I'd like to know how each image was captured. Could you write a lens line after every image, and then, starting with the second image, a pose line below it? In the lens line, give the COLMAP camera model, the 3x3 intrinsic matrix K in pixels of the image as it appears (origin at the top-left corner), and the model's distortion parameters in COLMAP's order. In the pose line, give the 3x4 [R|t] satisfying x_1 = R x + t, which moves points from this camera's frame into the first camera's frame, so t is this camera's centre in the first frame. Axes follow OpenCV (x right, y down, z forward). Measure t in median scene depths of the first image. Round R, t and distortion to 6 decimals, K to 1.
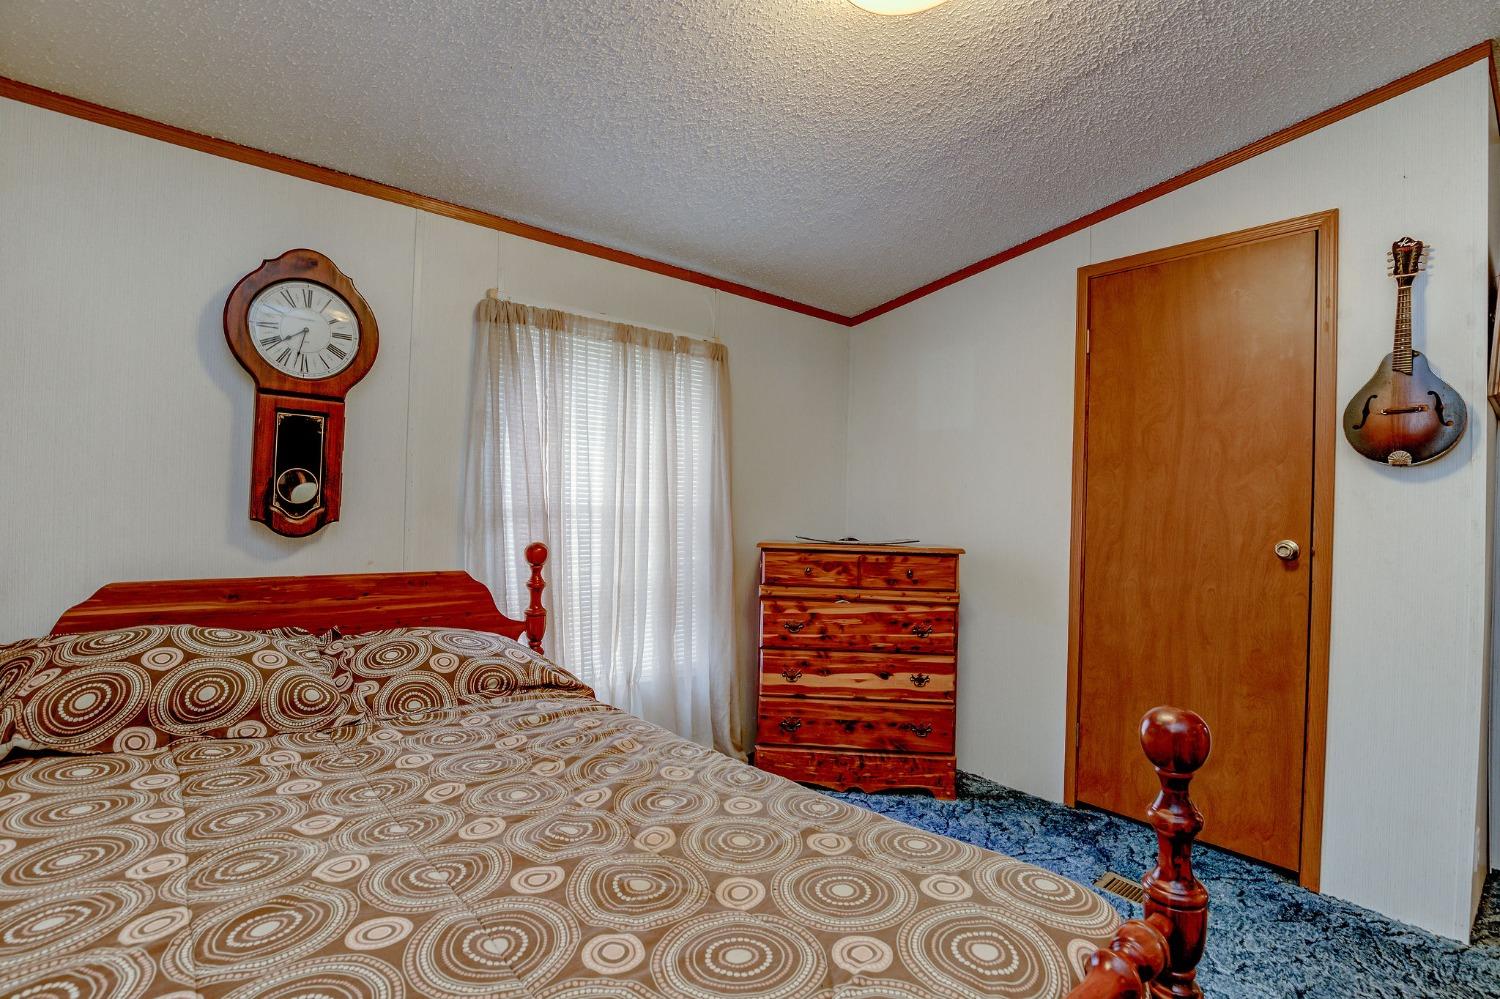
lens RADIAL K [[691.3, 0, 748.4], [0, 691.3, 511.8], [0, 0, 1]] dist [-0.035084, 0.006065]
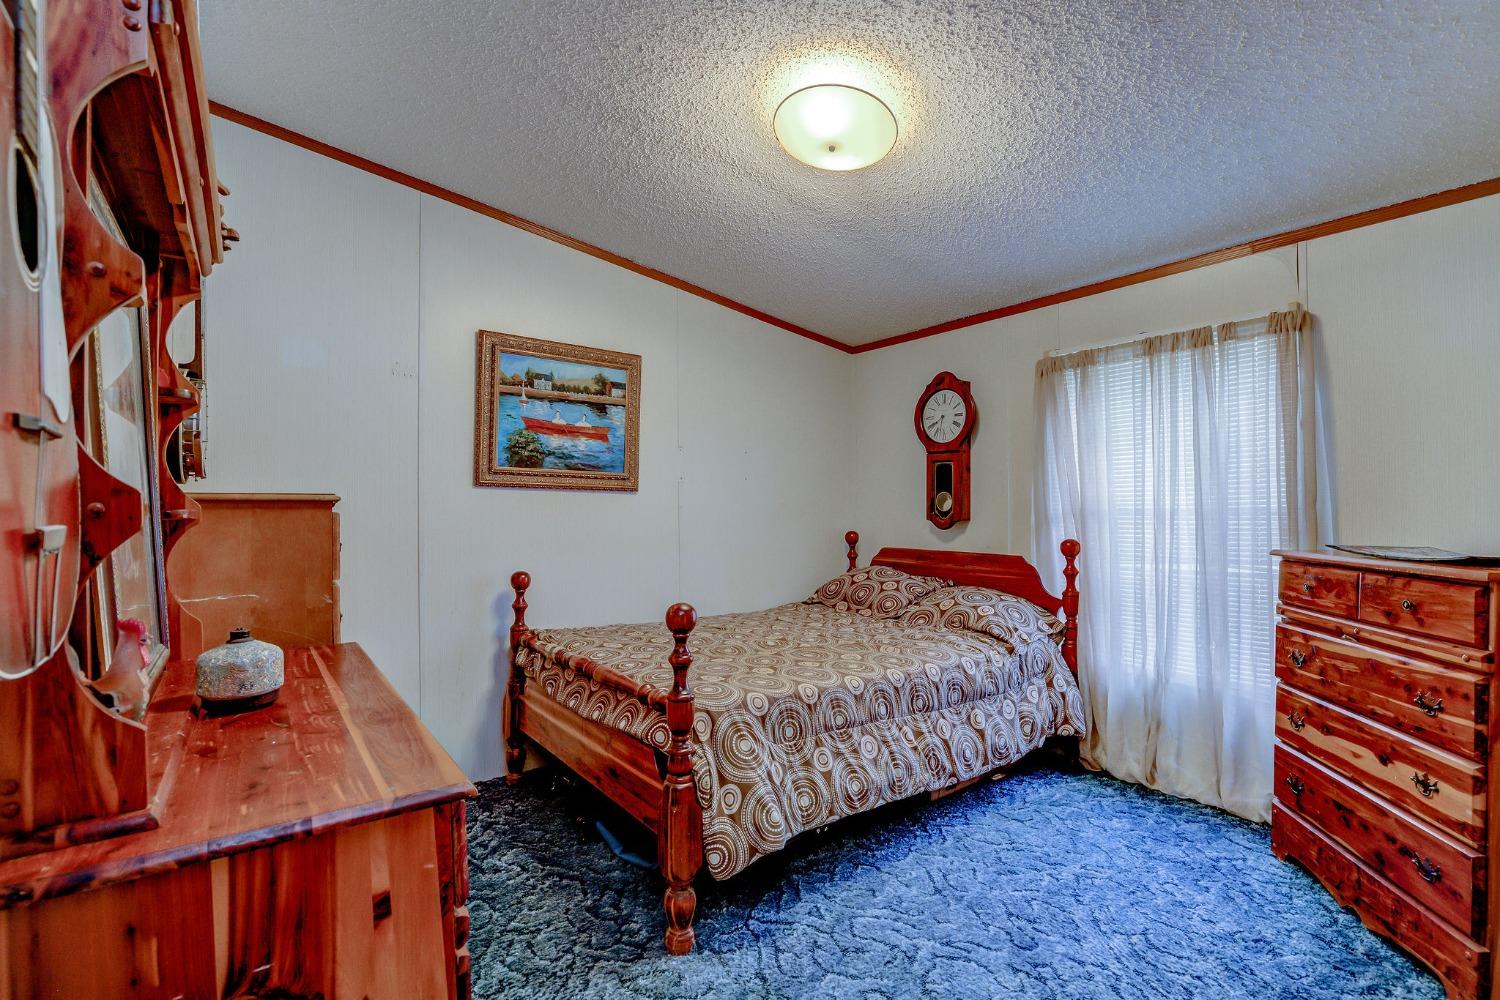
lens RADIAL K [[691.3, 0, 749.1], [0, 691.3, 510.6], [0, 0, 1]] dist [-0.035084, 0.006065]
pose [[-0.080054, -0.018388, -0.996621, 0.890501], [-0.005358, 0.999823, -0.018017, 0.016686], [0.996776, 0.003898, -0.080138, 0.454103]]
